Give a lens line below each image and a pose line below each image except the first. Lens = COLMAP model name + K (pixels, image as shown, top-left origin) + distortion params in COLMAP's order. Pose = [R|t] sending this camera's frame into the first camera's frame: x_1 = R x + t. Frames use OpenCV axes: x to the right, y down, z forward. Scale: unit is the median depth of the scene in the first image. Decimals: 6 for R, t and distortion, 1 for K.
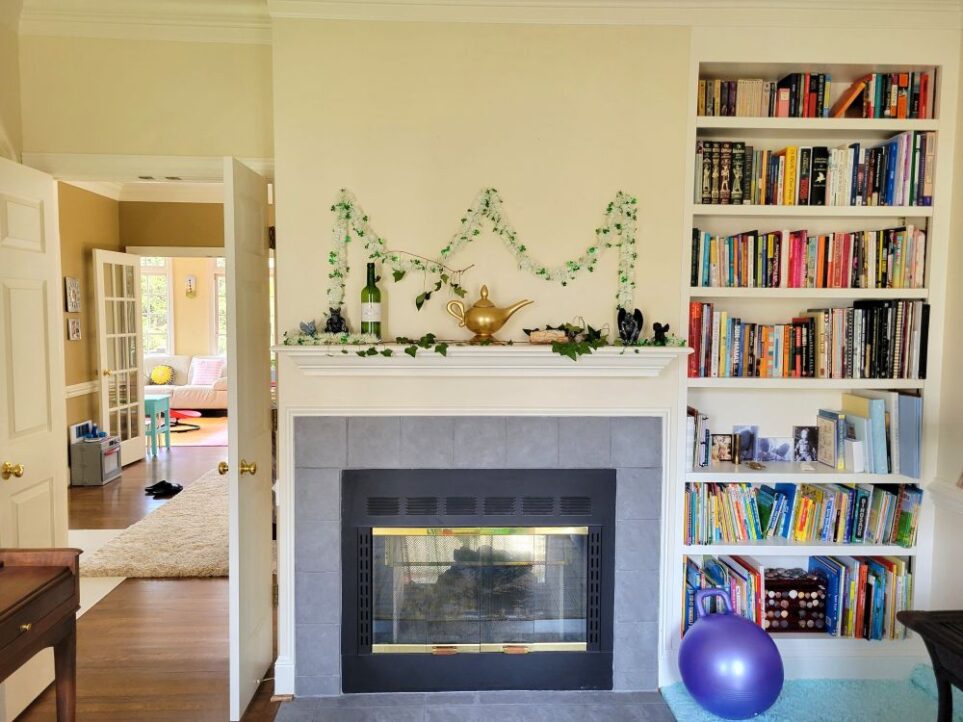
lens RADIAL K [[726.9, 0, 468.4], [0, 726.9, 362.5], [0, 0, 1]] dist [0.051811, -0.024486]
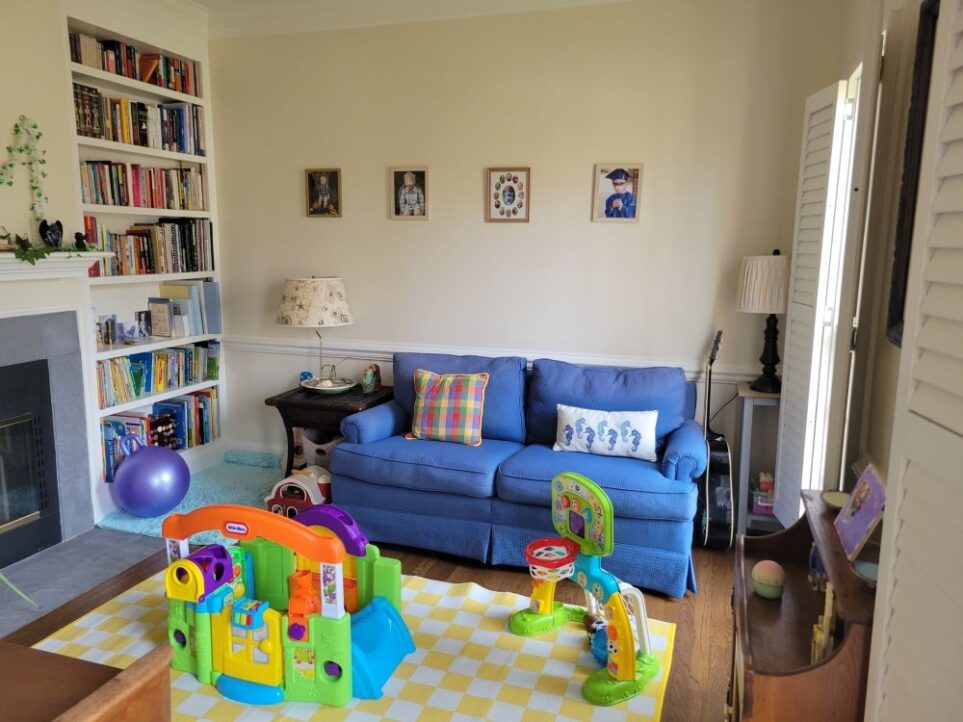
lens RADIAL K [[726.9, 0, 466.8], [0, 726.9, 360.2], [0, 0, 1]] dist [0.051811, -0.024486]
pose [[0.366015, -0.158680, 0.916981, -0.657256], [0.059658, 0.987330, 0.147041, 0.014334], [-0.928695, 0.000886, 0.370844, -0.070406]]
